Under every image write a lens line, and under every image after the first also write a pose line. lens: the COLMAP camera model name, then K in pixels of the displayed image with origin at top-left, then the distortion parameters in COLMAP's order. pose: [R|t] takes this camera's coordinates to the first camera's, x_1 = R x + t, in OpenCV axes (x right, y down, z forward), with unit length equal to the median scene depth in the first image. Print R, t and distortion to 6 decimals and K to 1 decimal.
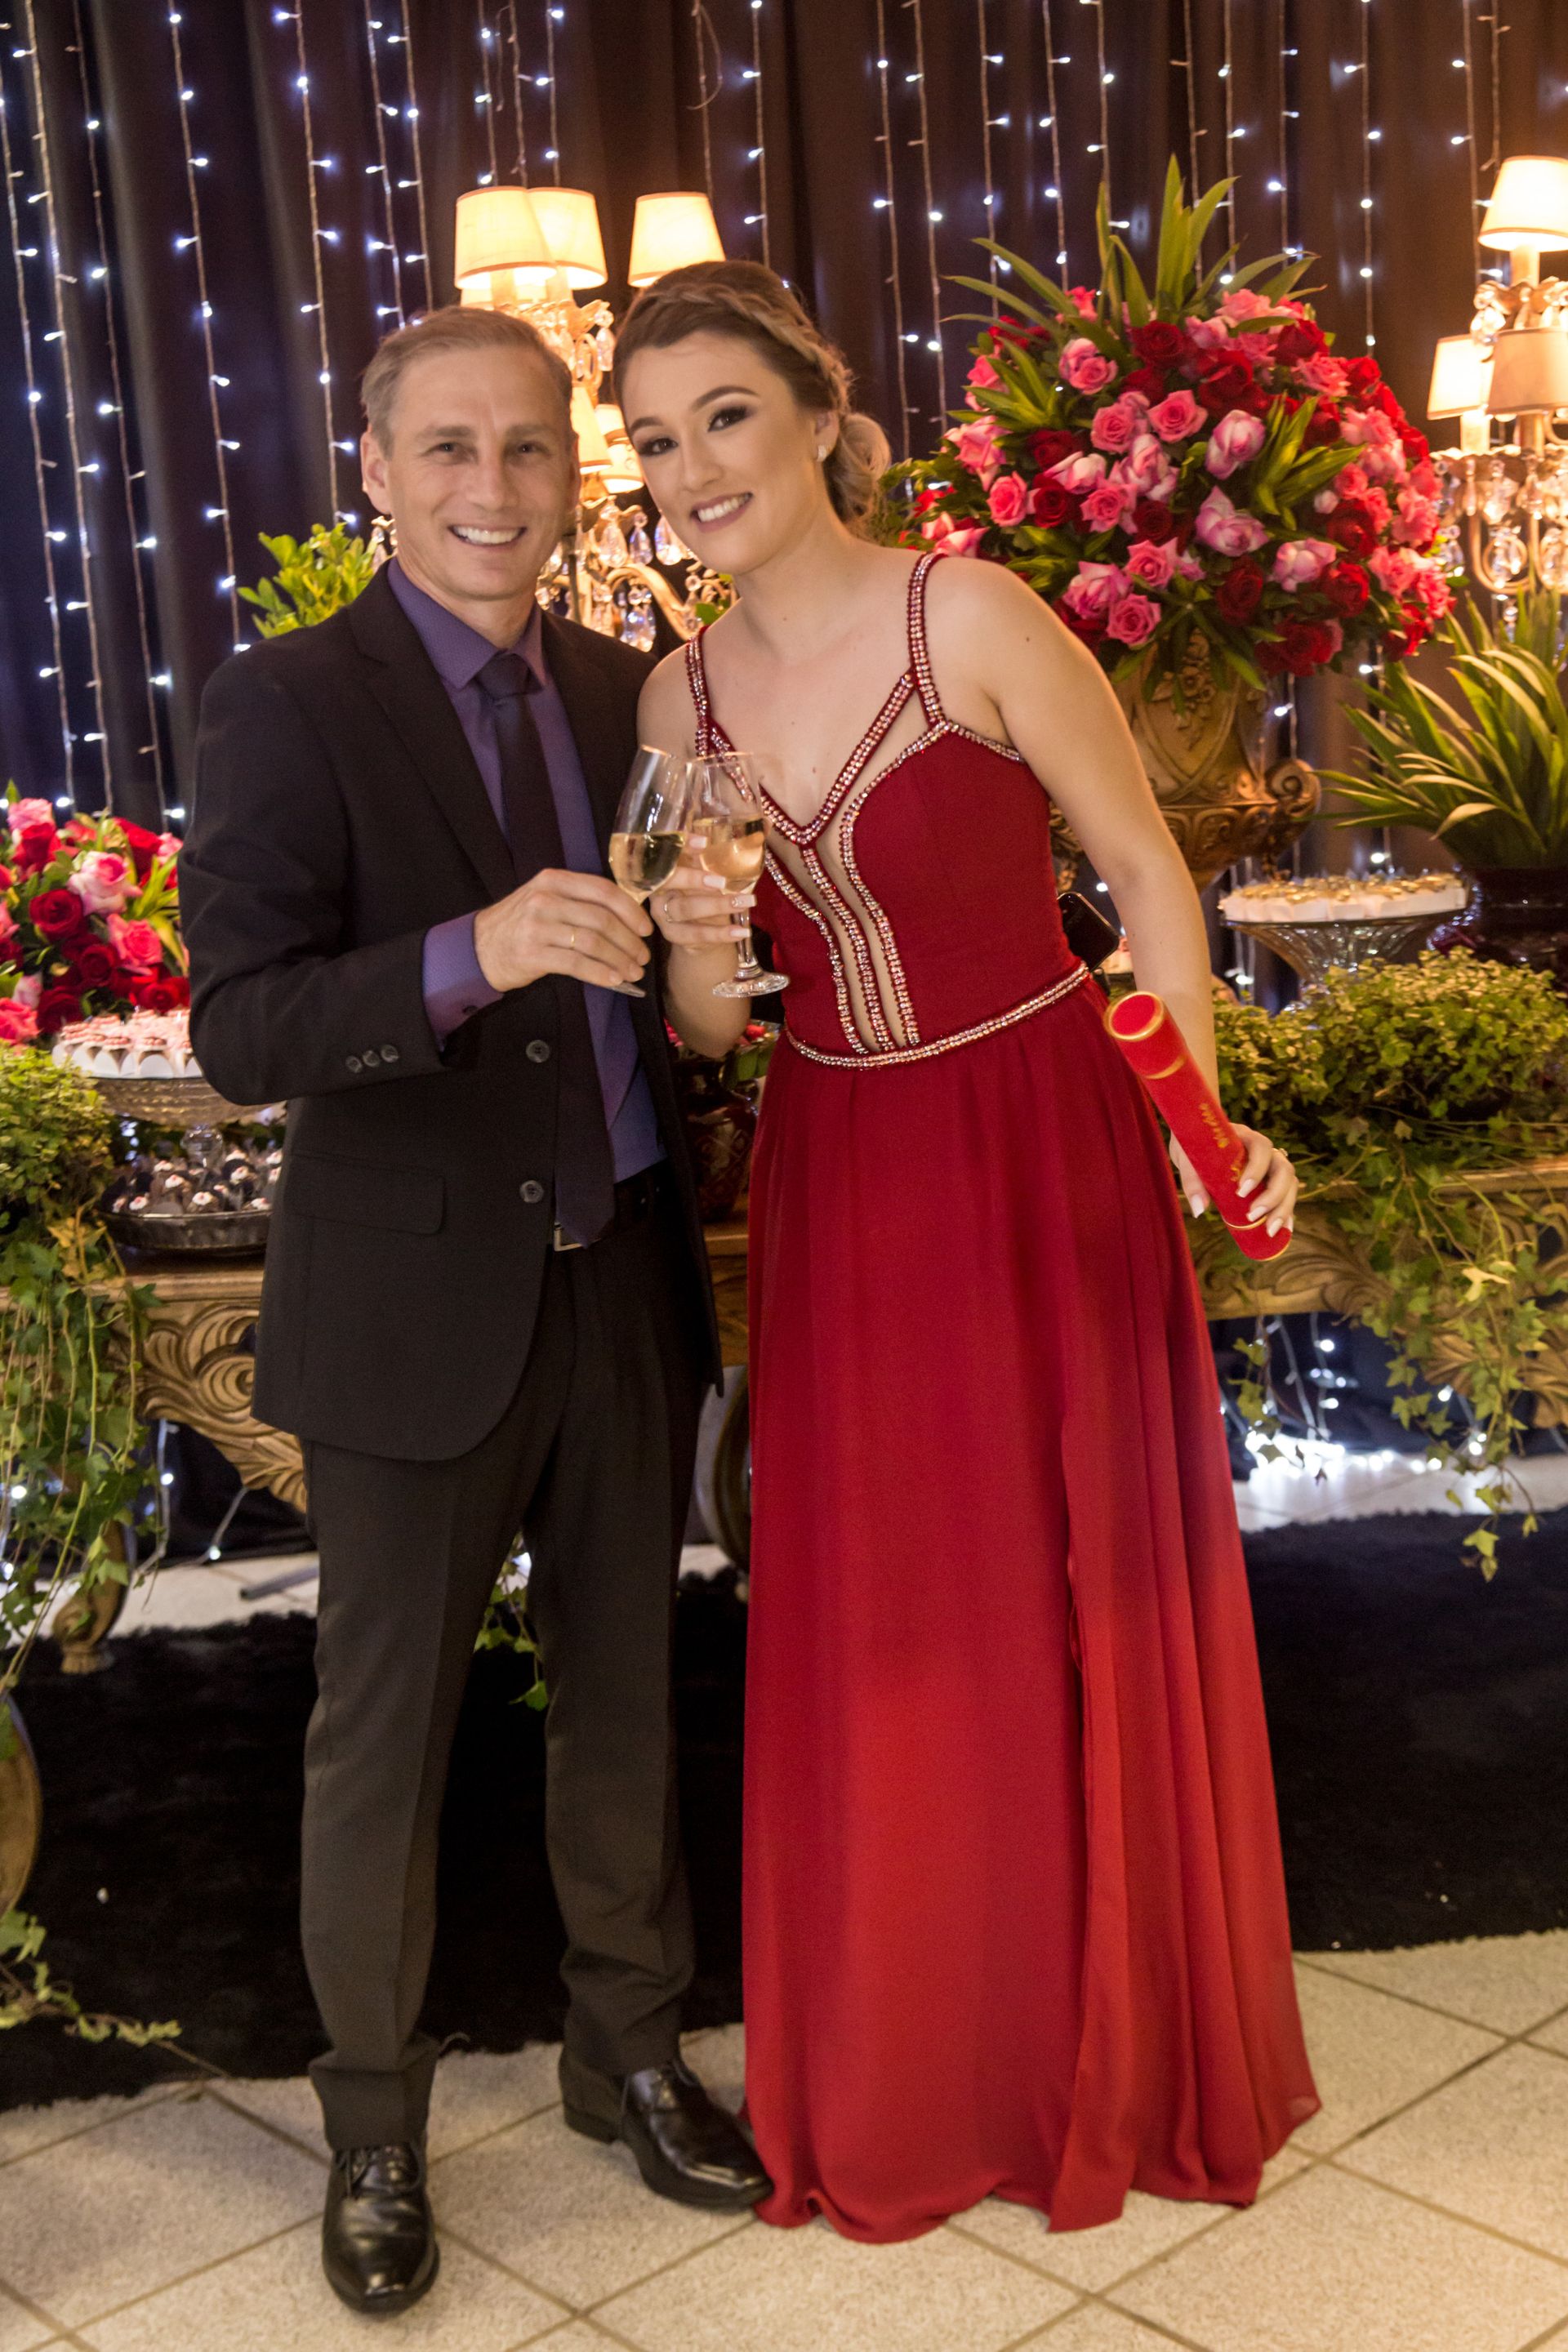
lens RADIAL K [[2974.9, 0, 854.9], [0, 2974.9, 1237.1], [0, 0, 1]] dist [0.056855, 0.000000]
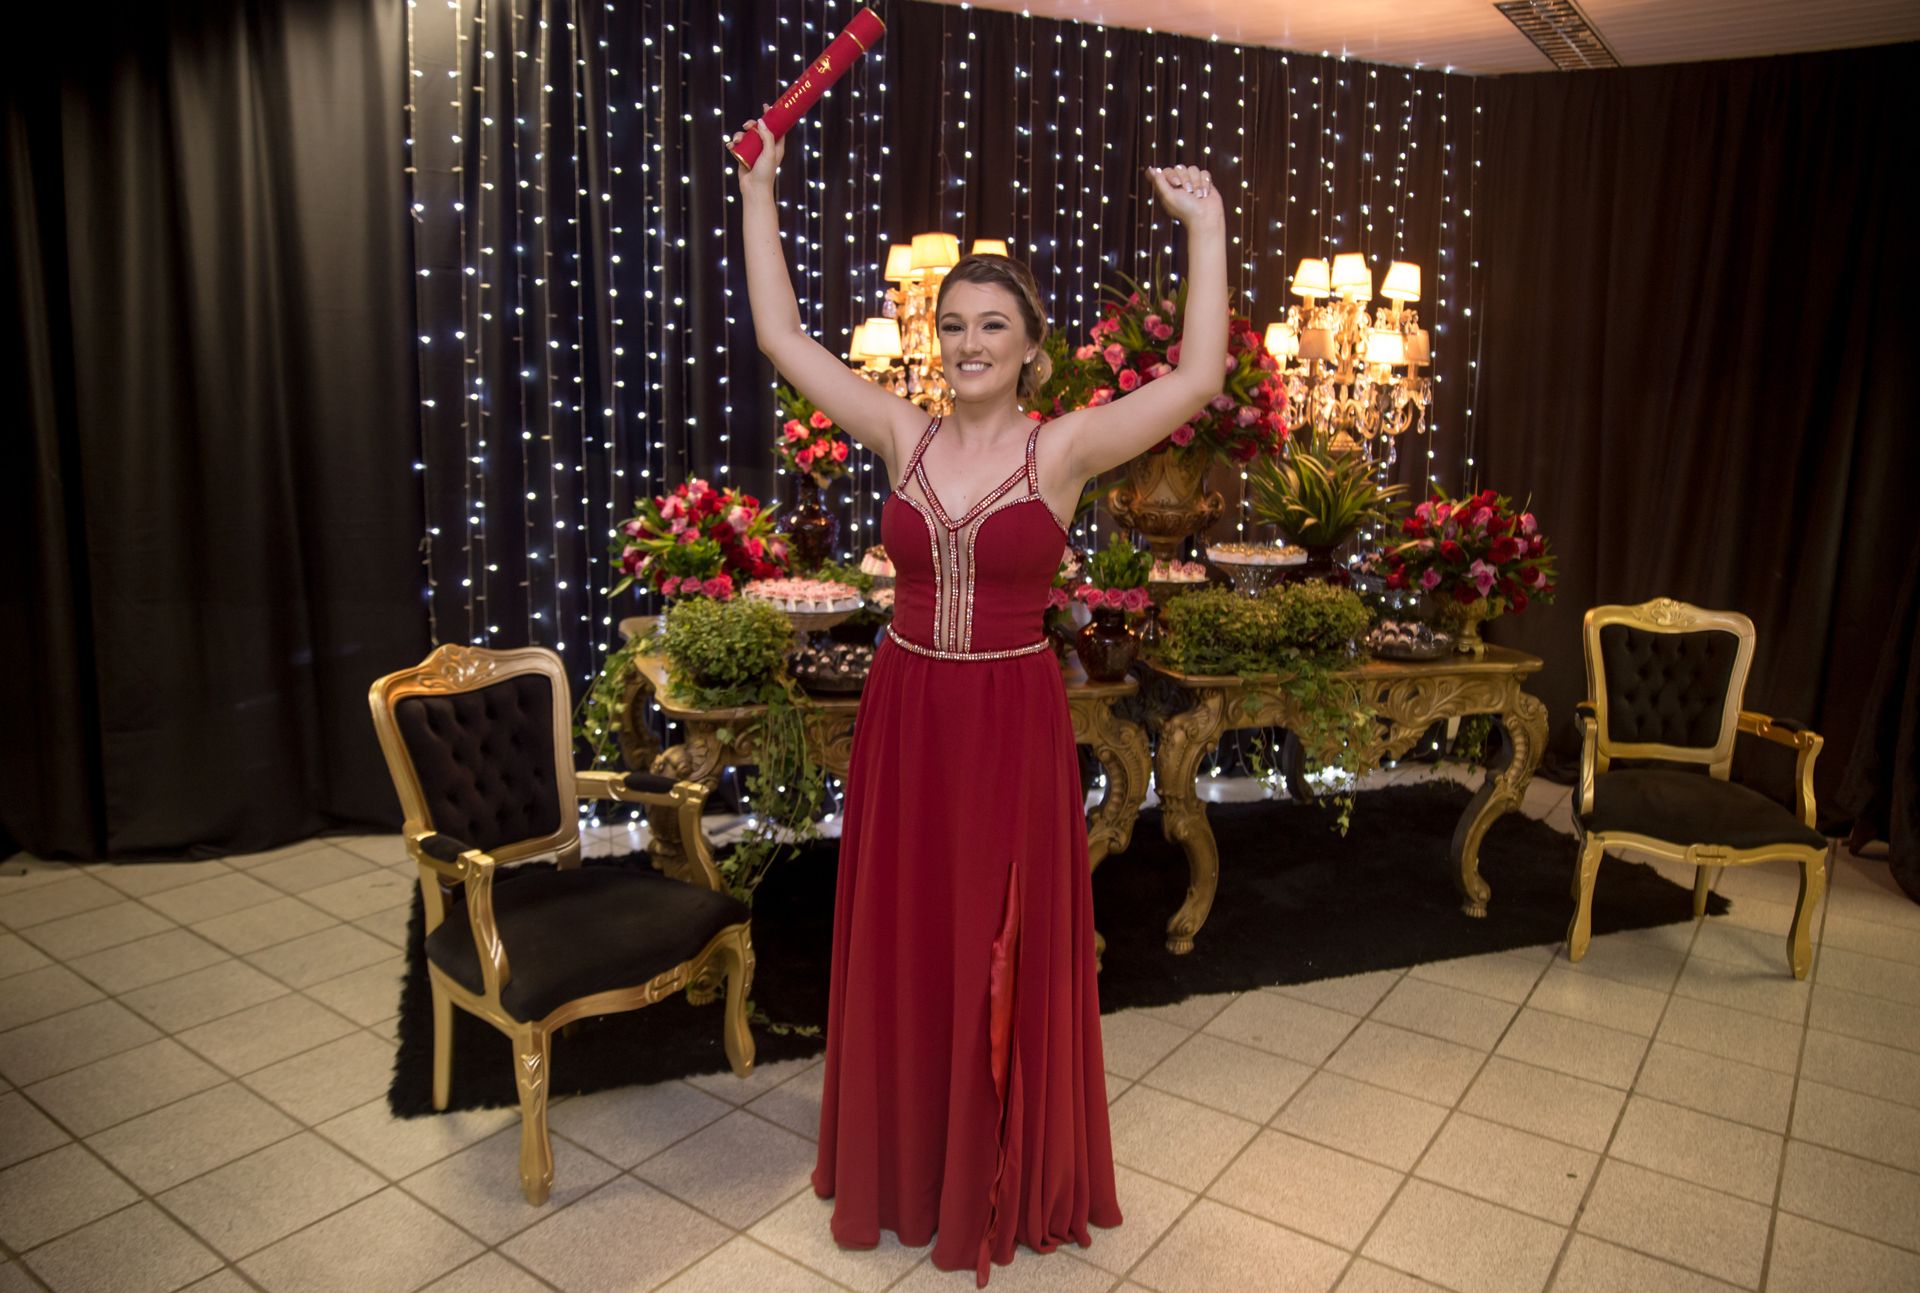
lens RADIAL K [[1344.5, 0, 963.4], [0, 1344.5, 656.5], [0, 0, 1]] dist [-0.094520, 0.039683]
pose [[0.979168, 0.032896, 0.200370, -0.286262], [-0.032810, 0.999455, -0.003754, -0.017942], [-0.200384, -0.002898, 0.979713, -0.020235]]
